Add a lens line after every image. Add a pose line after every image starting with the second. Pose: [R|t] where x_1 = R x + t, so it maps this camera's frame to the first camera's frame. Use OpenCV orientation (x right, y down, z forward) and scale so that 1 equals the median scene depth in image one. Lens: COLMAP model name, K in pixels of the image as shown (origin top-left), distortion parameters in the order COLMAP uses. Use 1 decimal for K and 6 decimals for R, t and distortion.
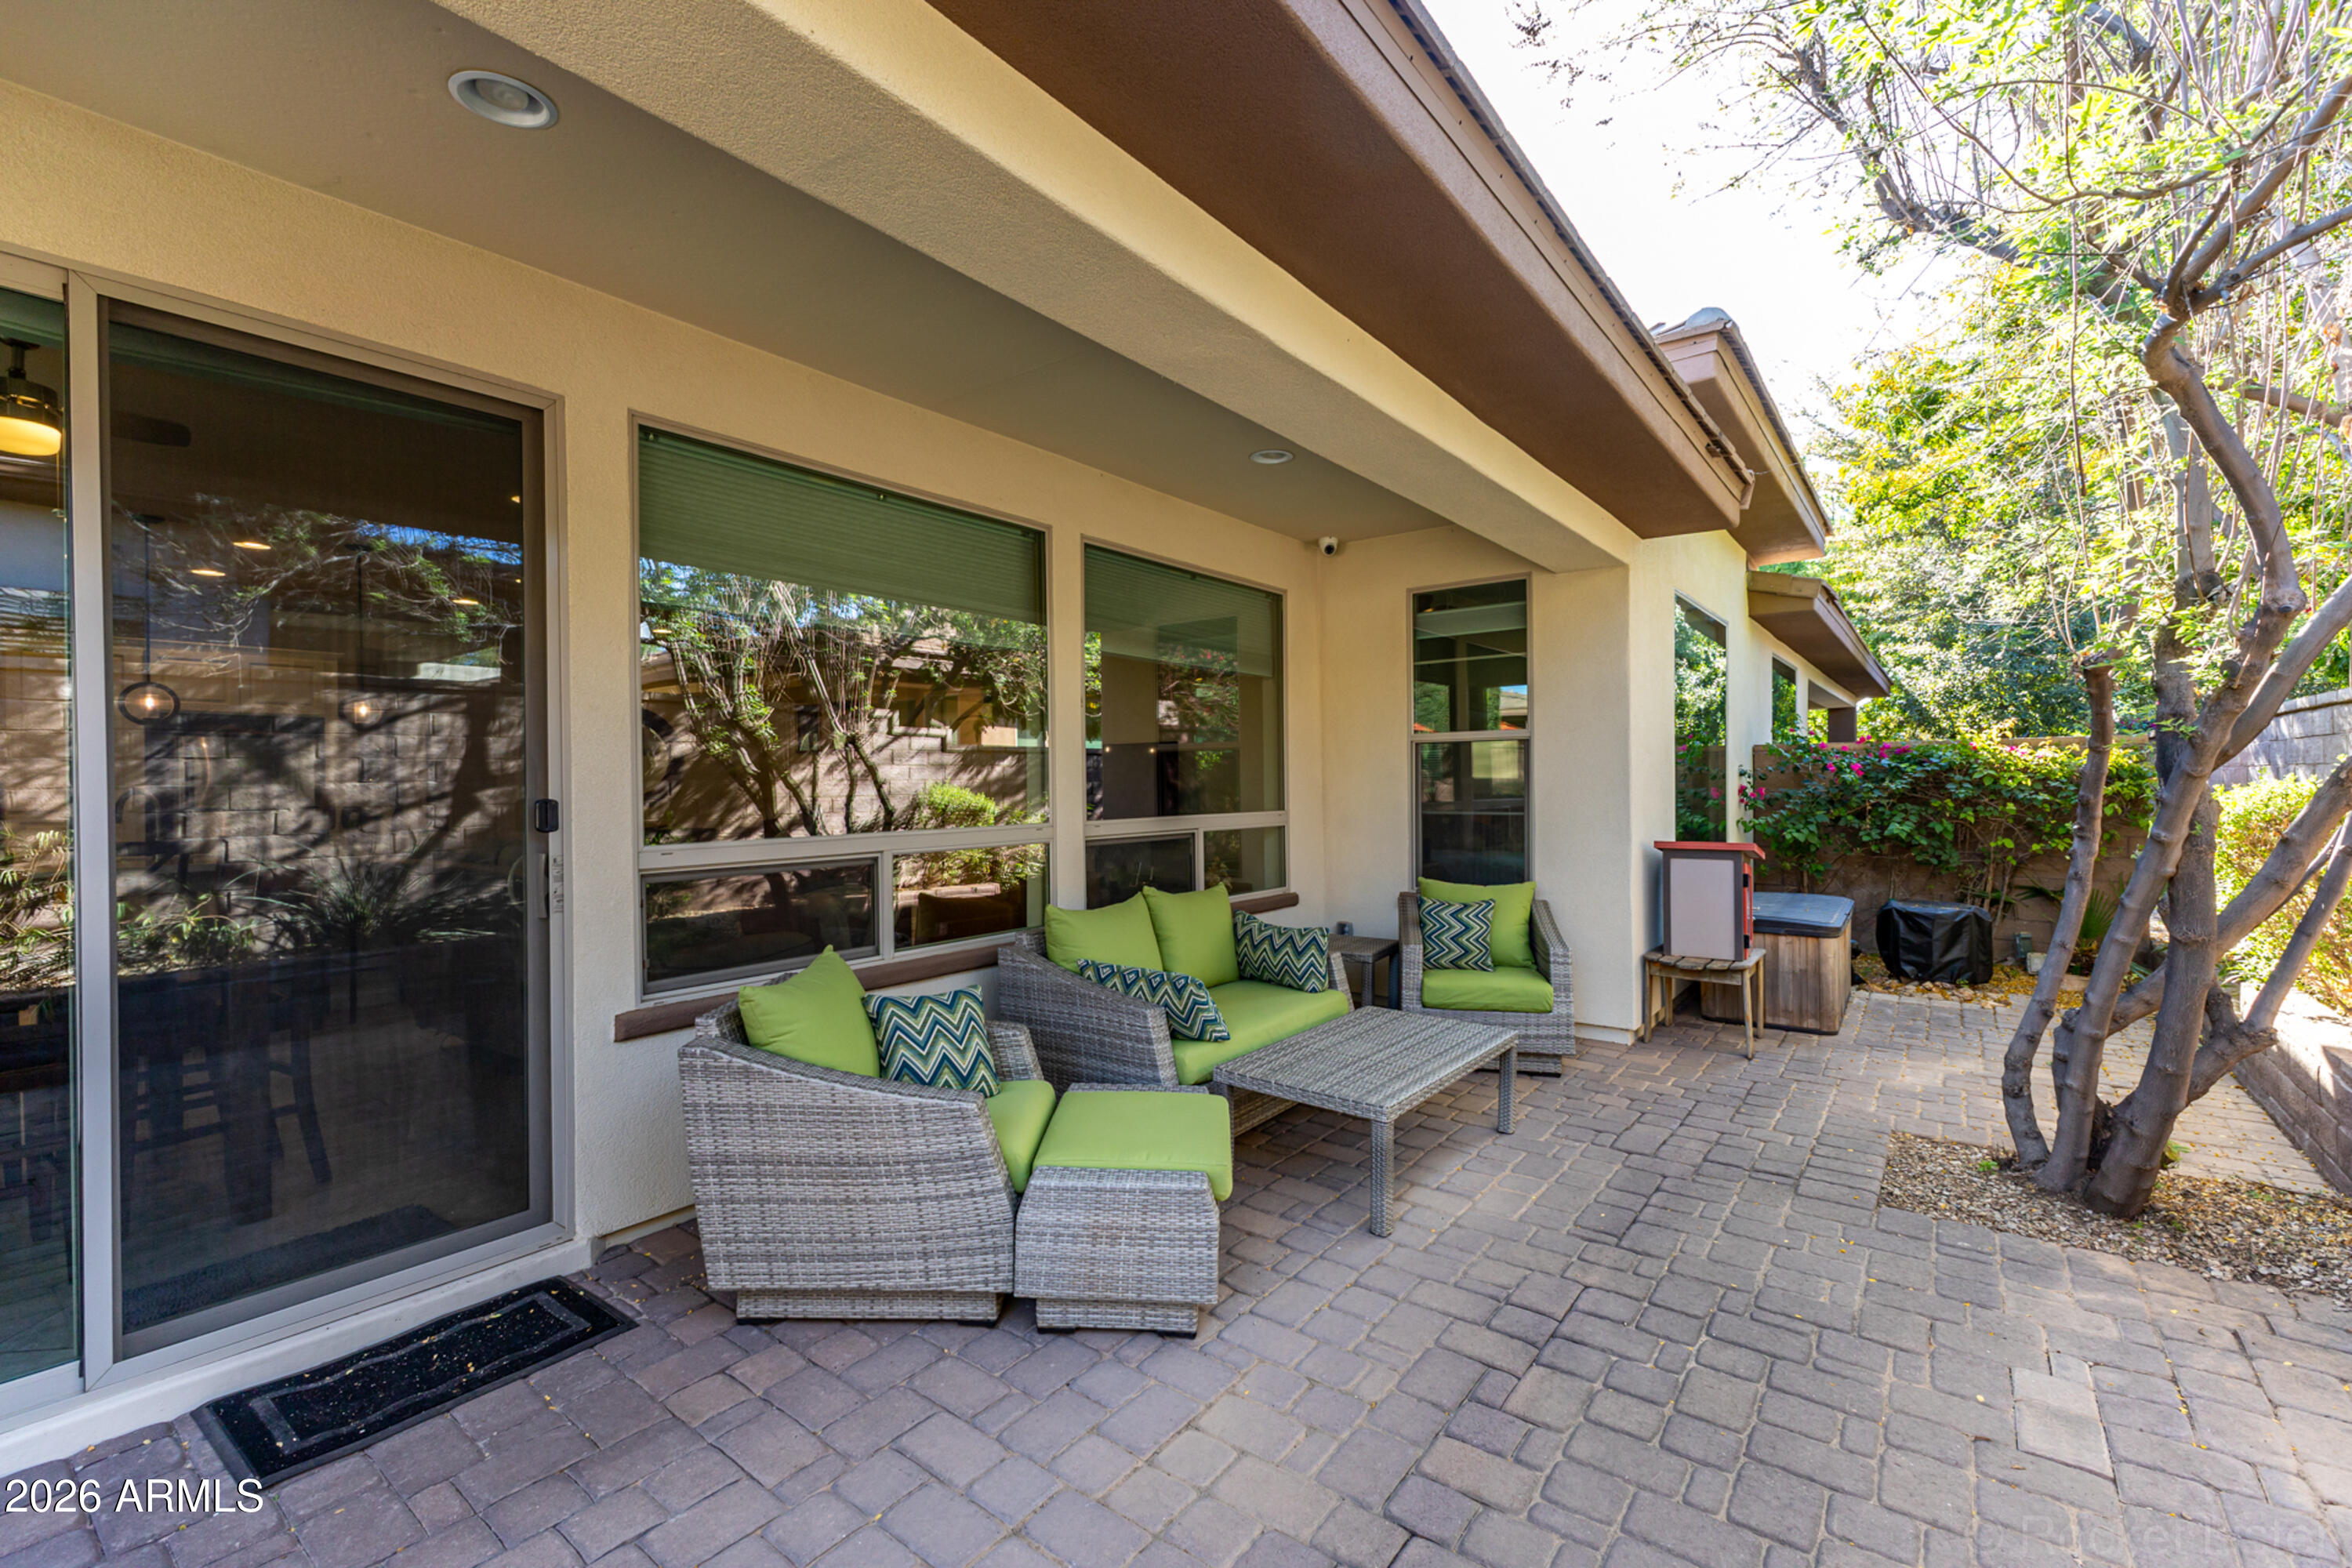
lens RADIAL K [[1018.1, 0, 1172.3], [0, 1018.1, 776.7], [0, 0, 1]] dist [0.007415, -0.000203]
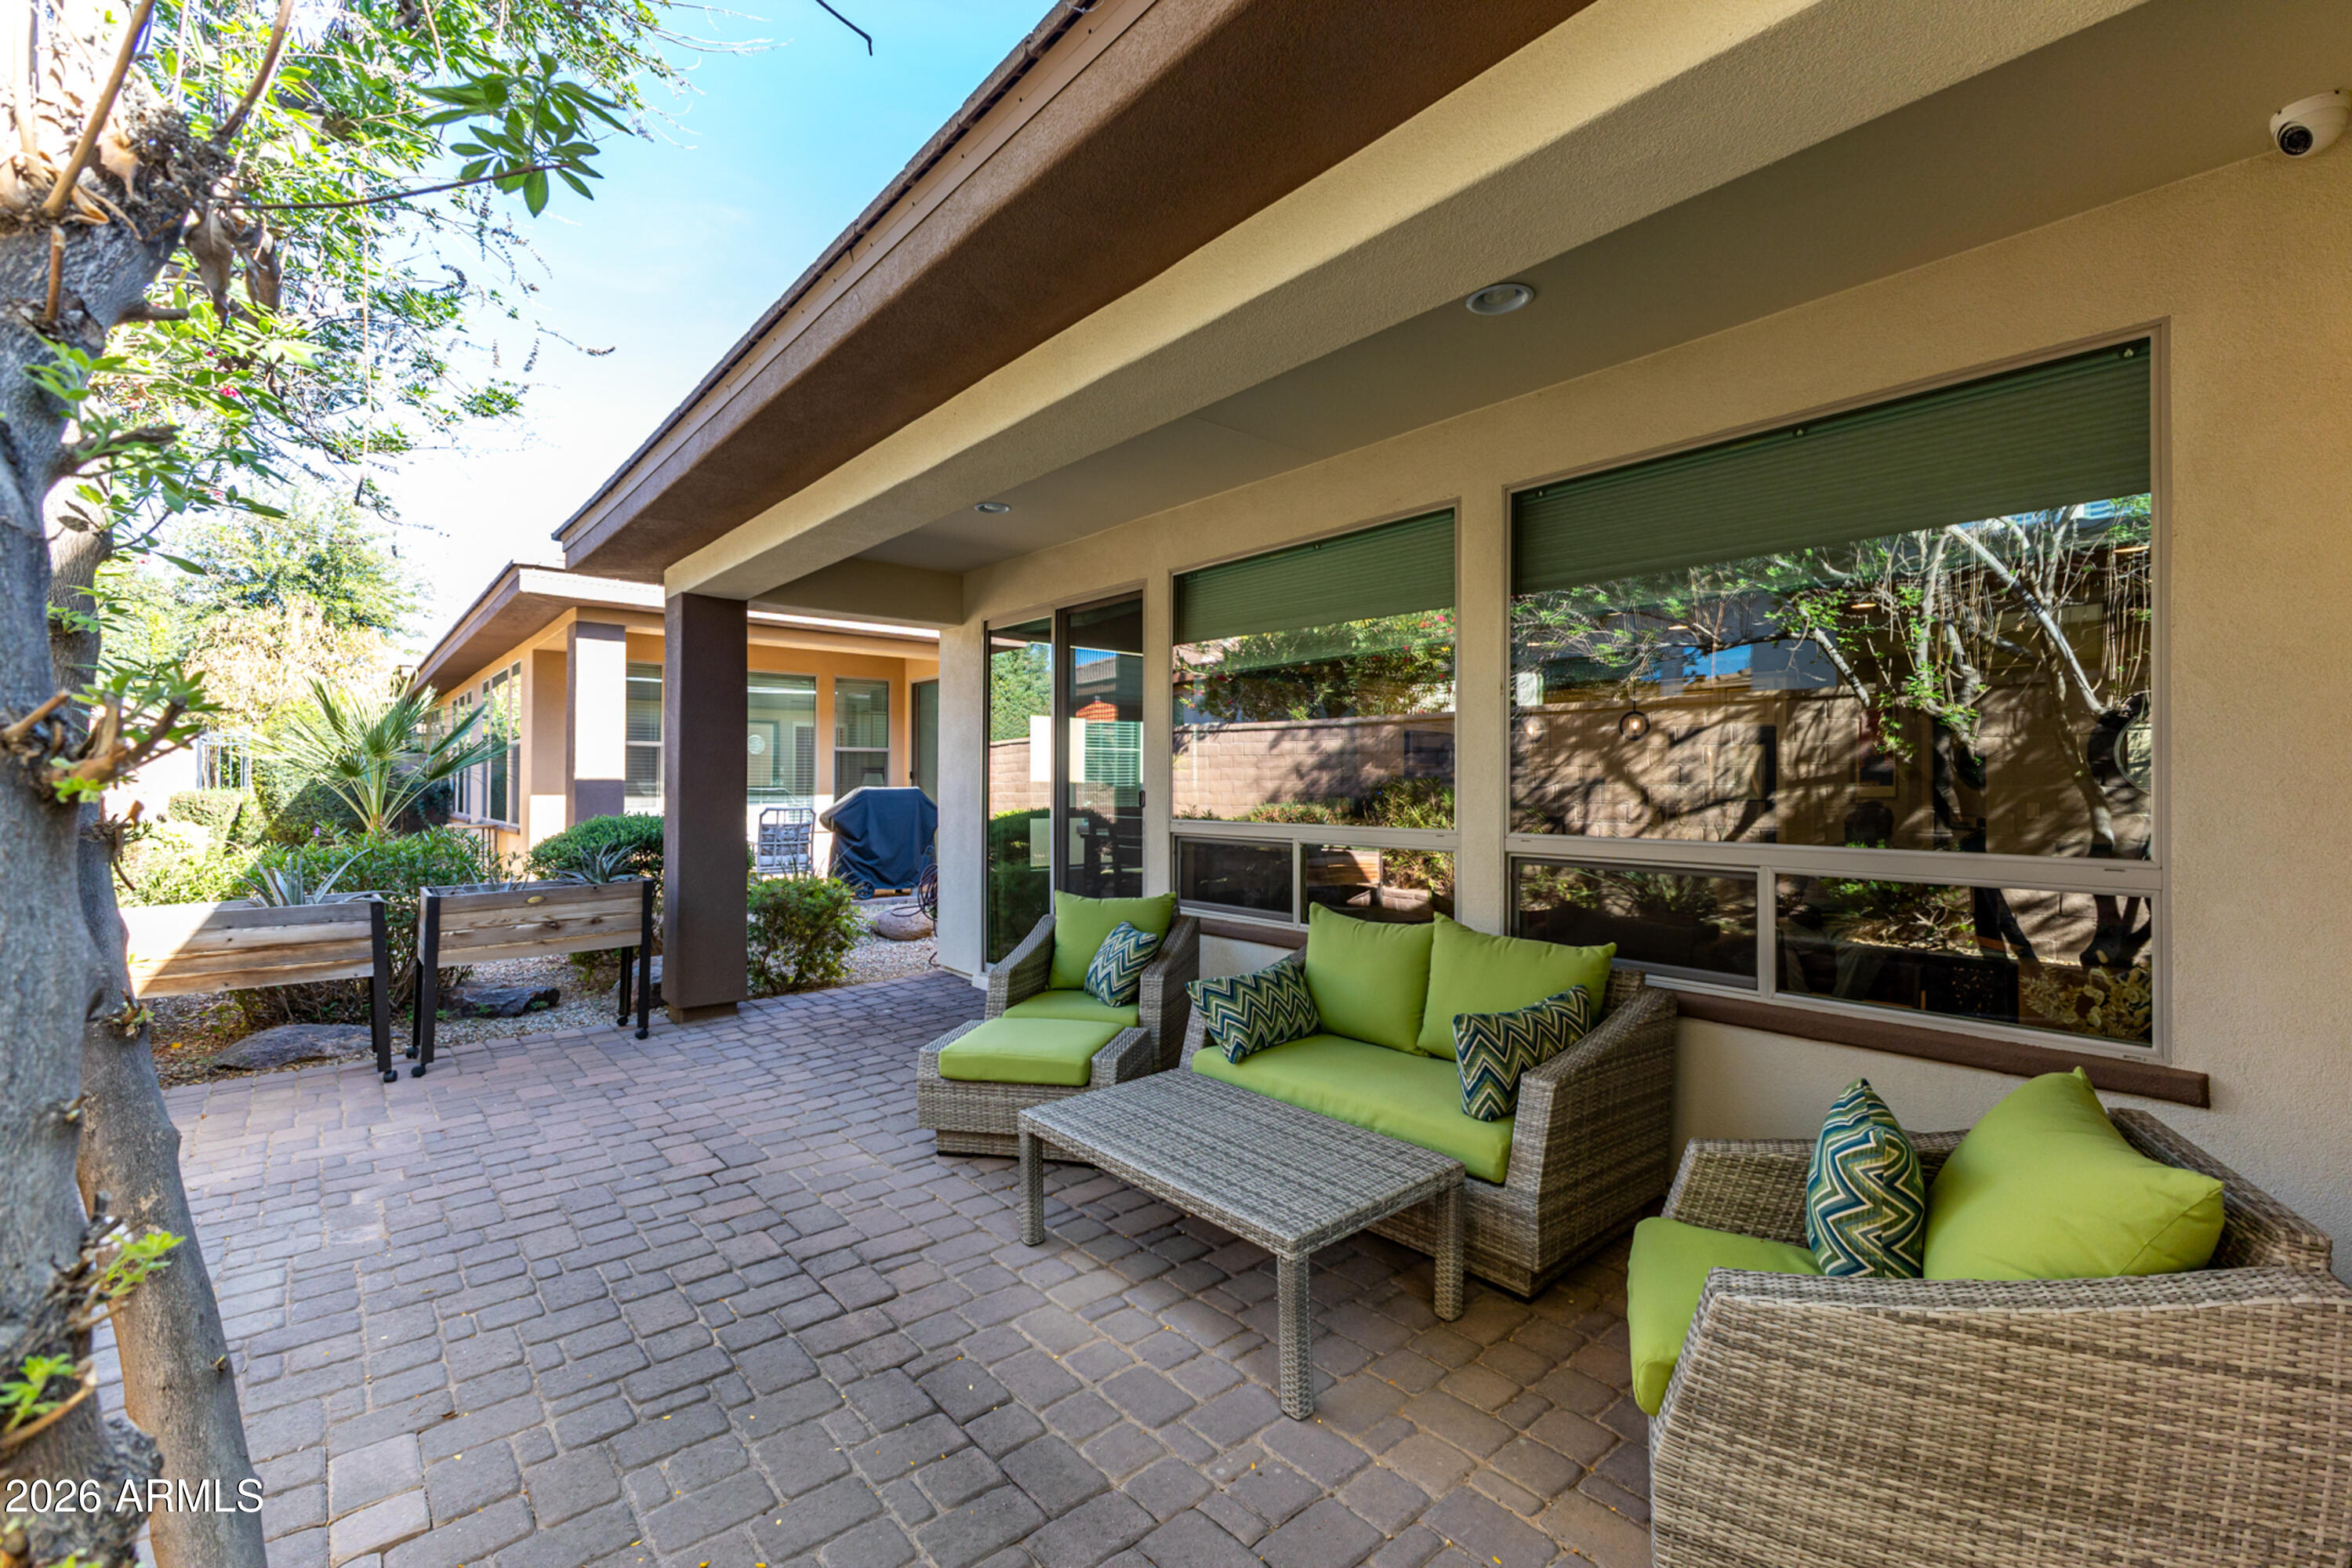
lens RADIAL K [[1018.1, 0, 1174.3], [0, 1018.1, 785.5], [0, 0, 1]] dist [0.007415, -0.000203]
pose [[-0.217977, 0.005801, -0.975937, 0.794831], [0.001334, 0.999983, 0.005646, -0.000219], [0.975953, -0.000071, -0.217981, 0.943146]]
